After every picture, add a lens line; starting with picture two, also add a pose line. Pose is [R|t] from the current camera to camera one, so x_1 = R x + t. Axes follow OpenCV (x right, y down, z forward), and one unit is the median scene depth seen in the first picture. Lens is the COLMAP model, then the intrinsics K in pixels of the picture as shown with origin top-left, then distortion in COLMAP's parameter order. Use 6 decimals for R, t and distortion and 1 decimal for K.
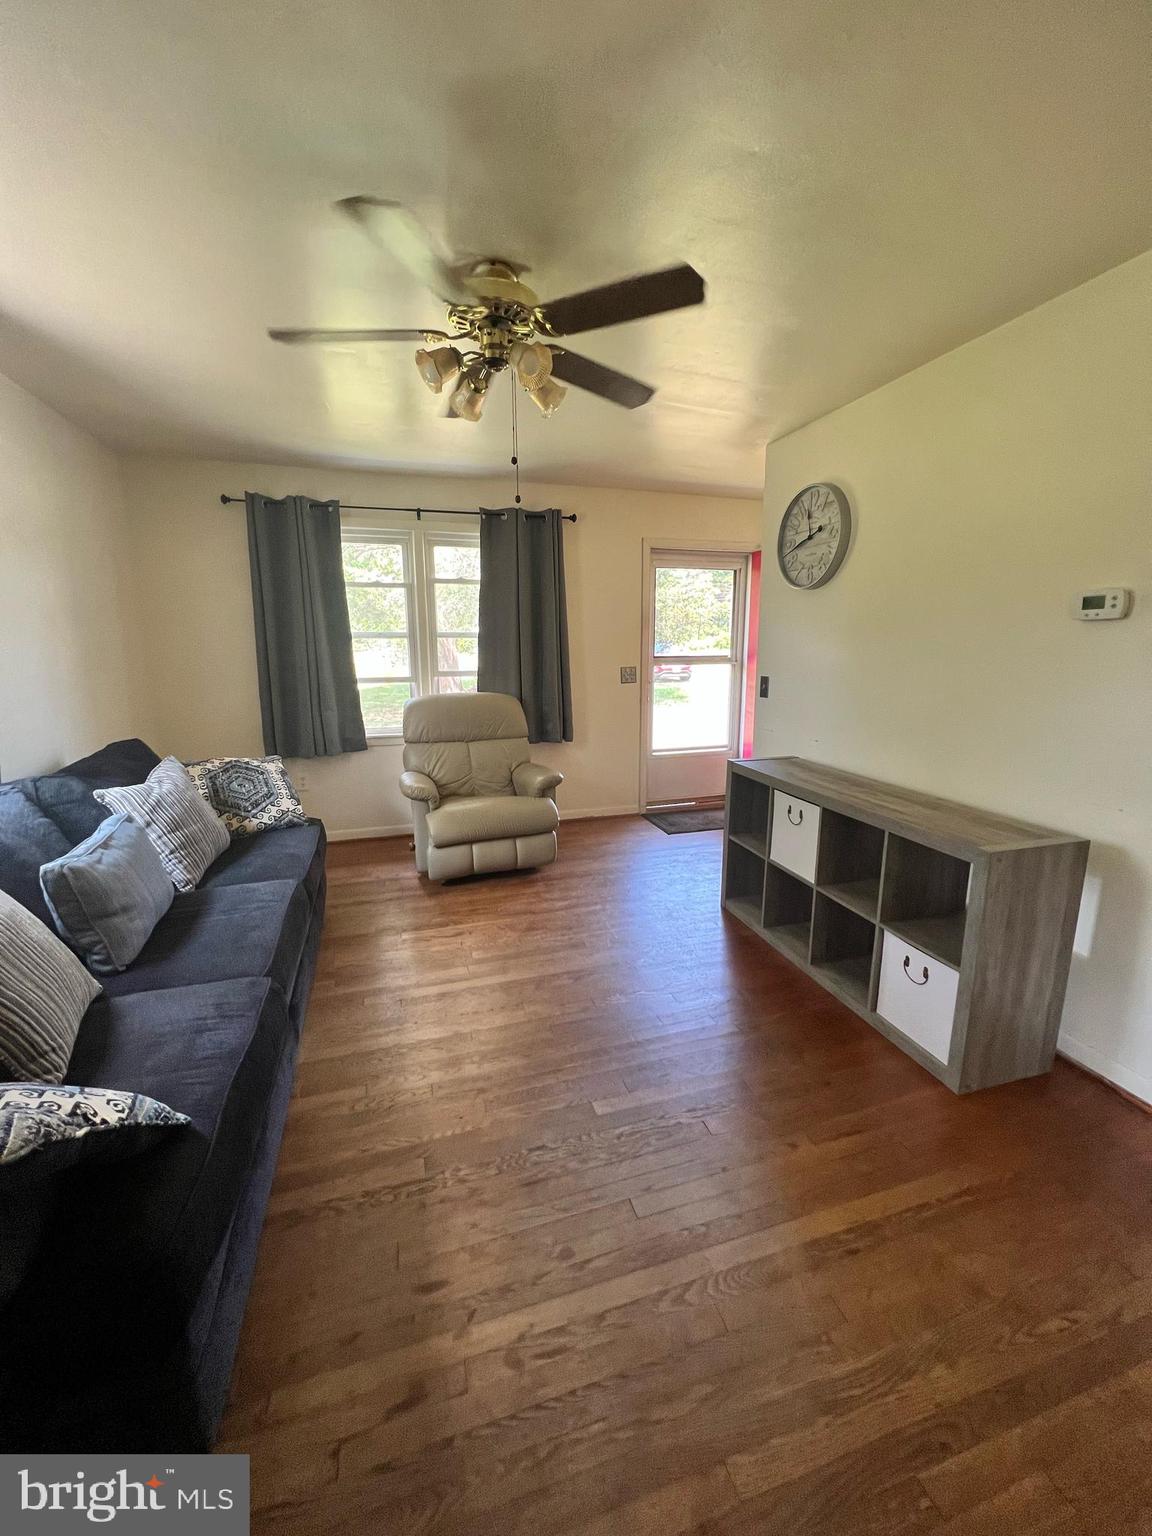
lens RADIAL K [[618.3, 0, 580.1], [0, 618.3, 767.8], [0, 0, 1]] dist [0.017403, 0.000022]
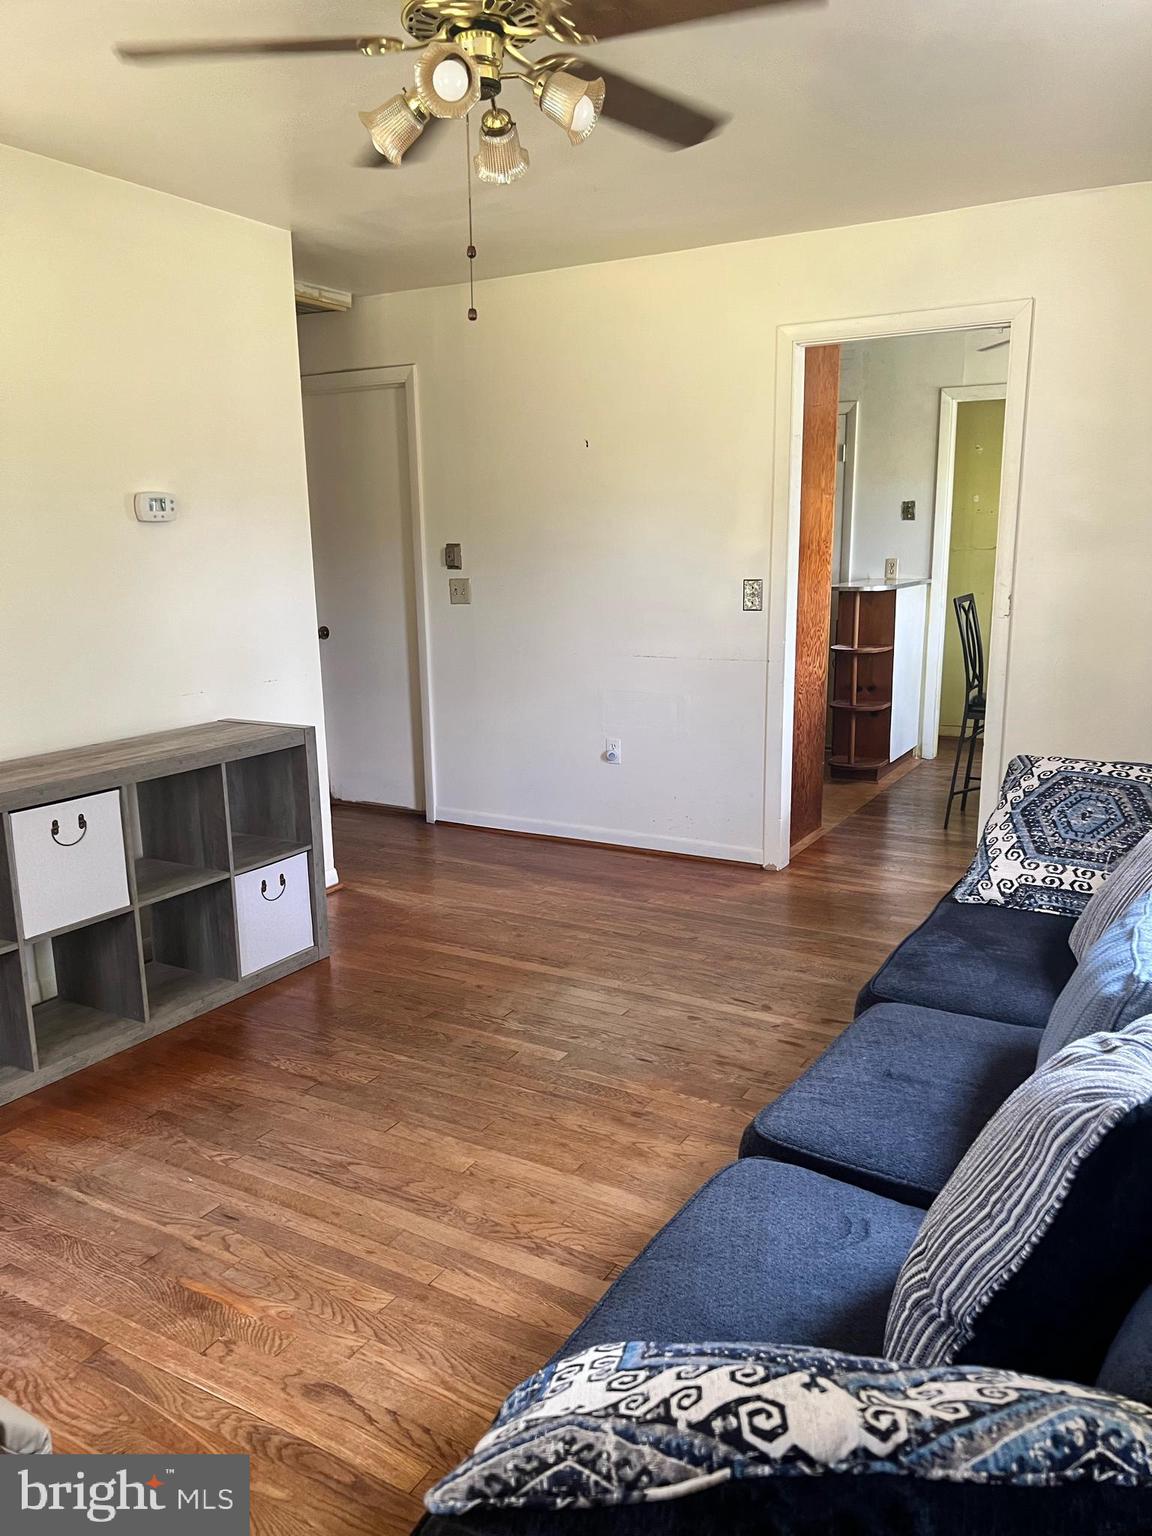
lens RADIAL K [[1141.4, 0, 574.0], [0, 1141.4, 781.2], [0, 0, 1]] dist [0.191852, -0.376840]
pose [[-0.676740, -0.140883, 0.722616, -1.109635], [0.167496, 0.926319, 0.337460, -0.371595], [-0.716915, 0.349408, -0.603280, 1.814211]]
